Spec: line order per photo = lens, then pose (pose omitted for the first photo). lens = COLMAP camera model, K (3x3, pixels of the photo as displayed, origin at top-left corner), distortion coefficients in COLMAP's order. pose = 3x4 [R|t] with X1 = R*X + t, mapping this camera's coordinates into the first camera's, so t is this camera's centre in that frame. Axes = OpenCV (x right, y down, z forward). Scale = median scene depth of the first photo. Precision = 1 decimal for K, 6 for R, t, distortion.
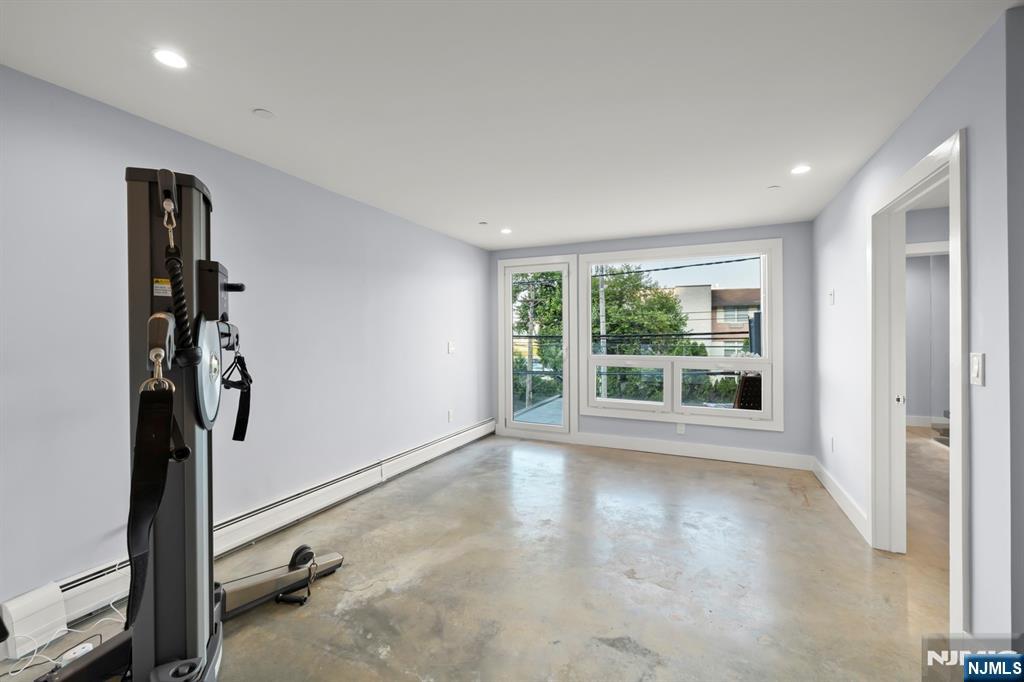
lens RADIAL K [[431.2, 0, 506.1], [0, 431.2, 341.2], [0, 0, 1]] dist [0.001537, -0.000041]
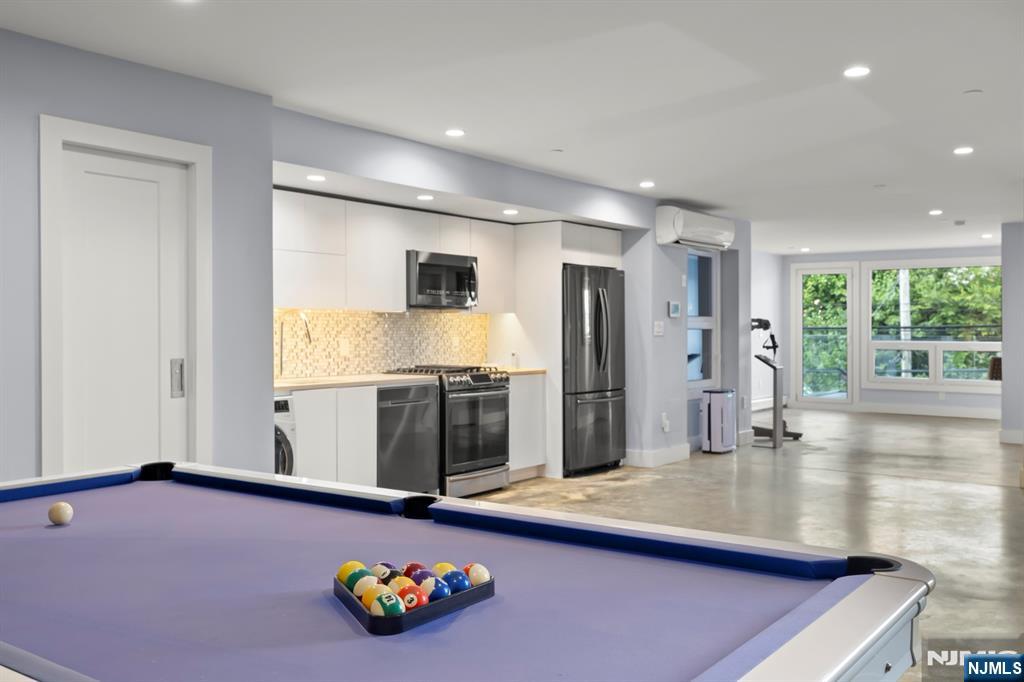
lens RADIAL K [[947.4, 0, 504.7], [0, 947.4, 338.4], [0, 0, 1]] dist [0.014881, 0.000000]
pose [[0.981597, 0.003705, -0.190930, -0.055286], [-0.004717, 0.999977, -0.004842, 0.007400], [0.190908, 0.005653, 0.981592, -0.329456]]
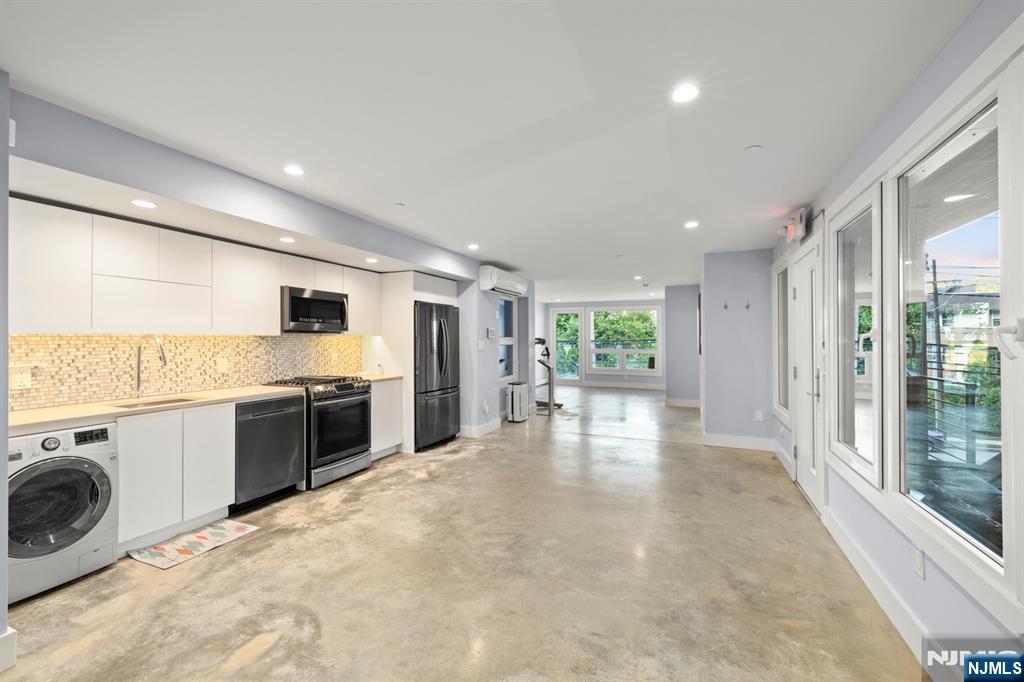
lens RADIAL K [[431.2, 0, 505.6], [0, 431.2, 342.0], [0, 0, 1]] dist [0.001537, -0.000041]
pose [[0.999642, 0.001640, 0.026688, -0.058500], [-0.001388, 0.999954, -0.009442, 0.002944], [-0.026703, 0.009401, 0.999599, -0.238368]]
